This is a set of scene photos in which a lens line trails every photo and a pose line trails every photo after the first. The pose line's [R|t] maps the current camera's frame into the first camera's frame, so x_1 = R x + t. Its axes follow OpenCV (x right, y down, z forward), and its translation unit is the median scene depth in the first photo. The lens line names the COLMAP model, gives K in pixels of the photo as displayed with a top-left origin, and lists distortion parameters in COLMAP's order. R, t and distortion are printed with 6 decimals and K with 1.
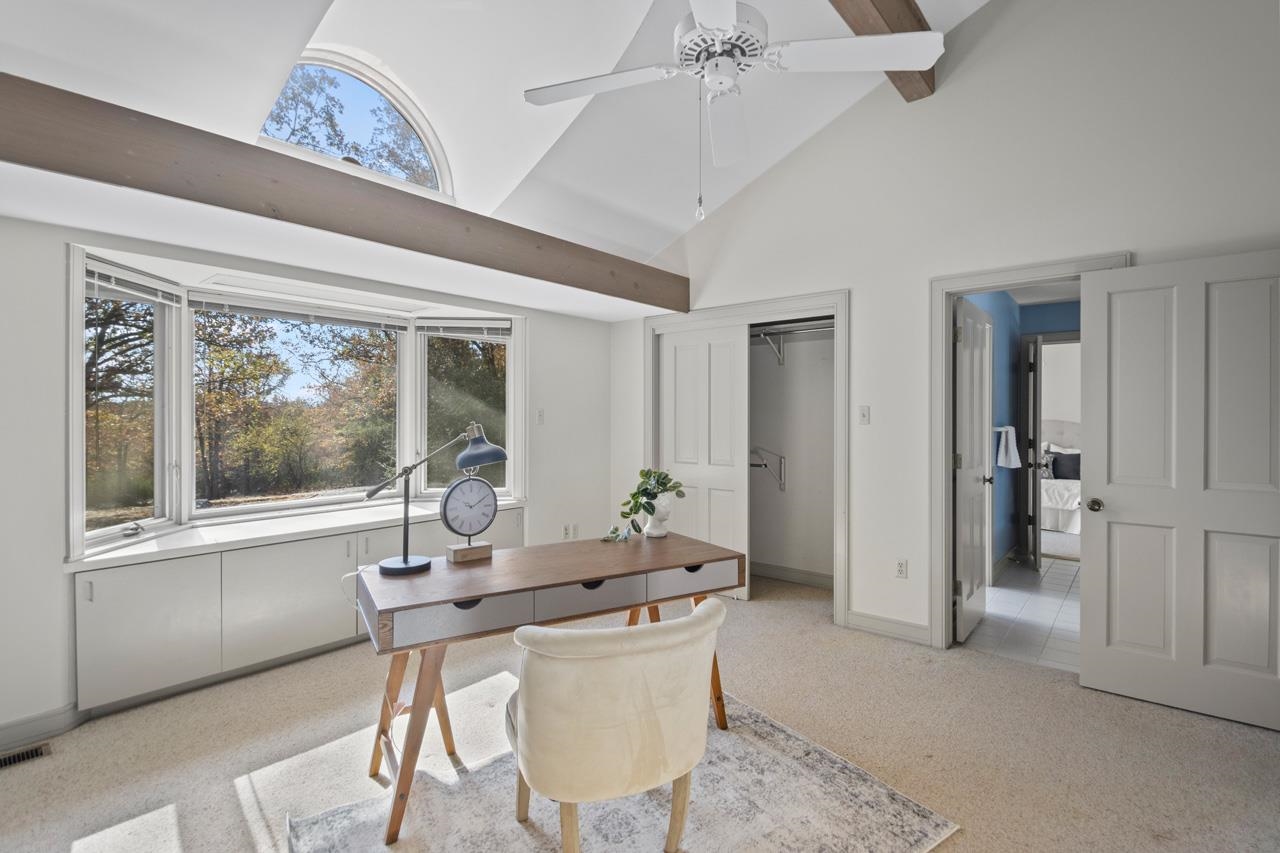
lens RADIAL K [[597.3, 0, 639.8], [0, 597.3, 423.1], [0, 0, 1]] dist [0.001769, -0.000690]
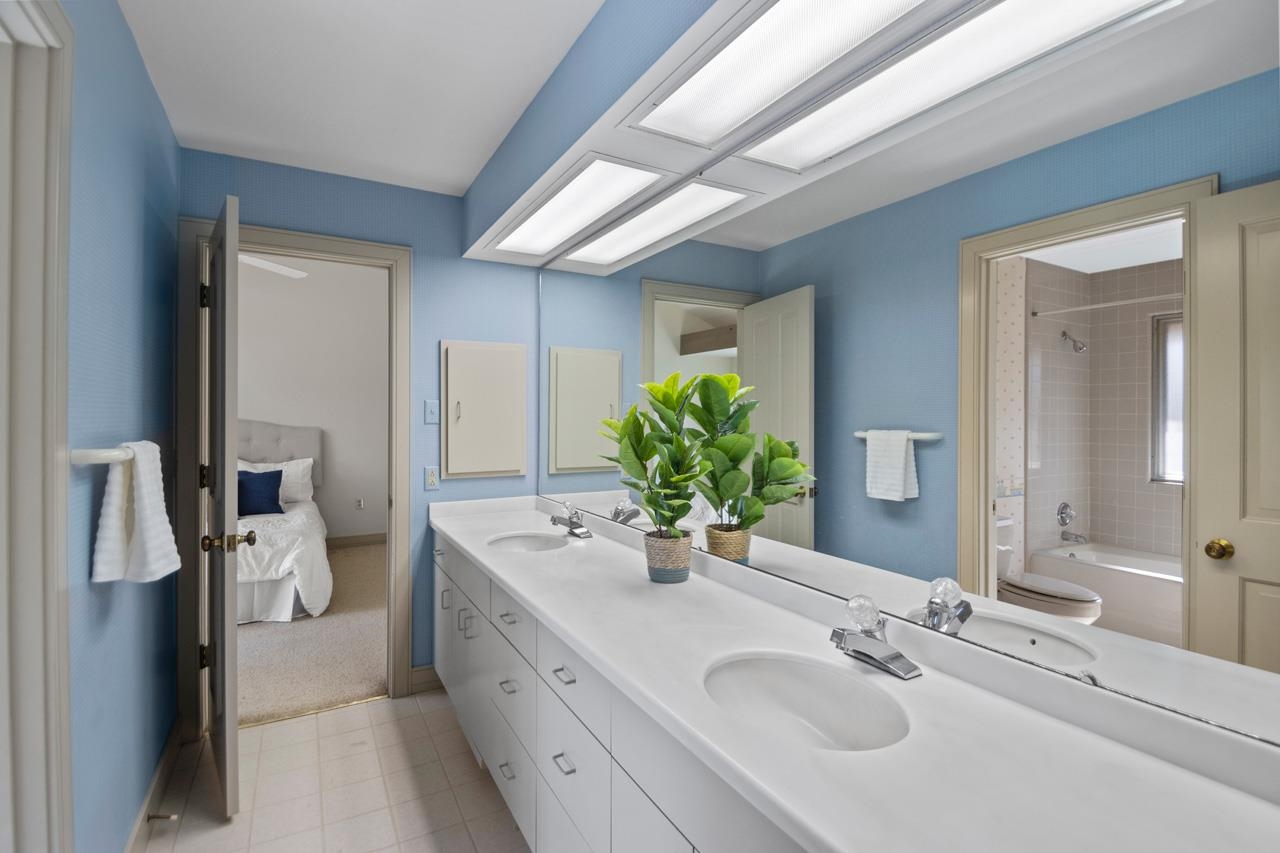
lens RADIAL K [[597.3, 0, 640.1], [0, 597.3, 420.5], [0, 0, 1]] dist [0.001769, -0.000690]
pose [[0.340373, -0.003381, 0.940284, 0.360501], [0.001210, 0.999994, 0.003157, -0.006343], [-0.940290, 0.000063, 0.340375, 0.565532]]
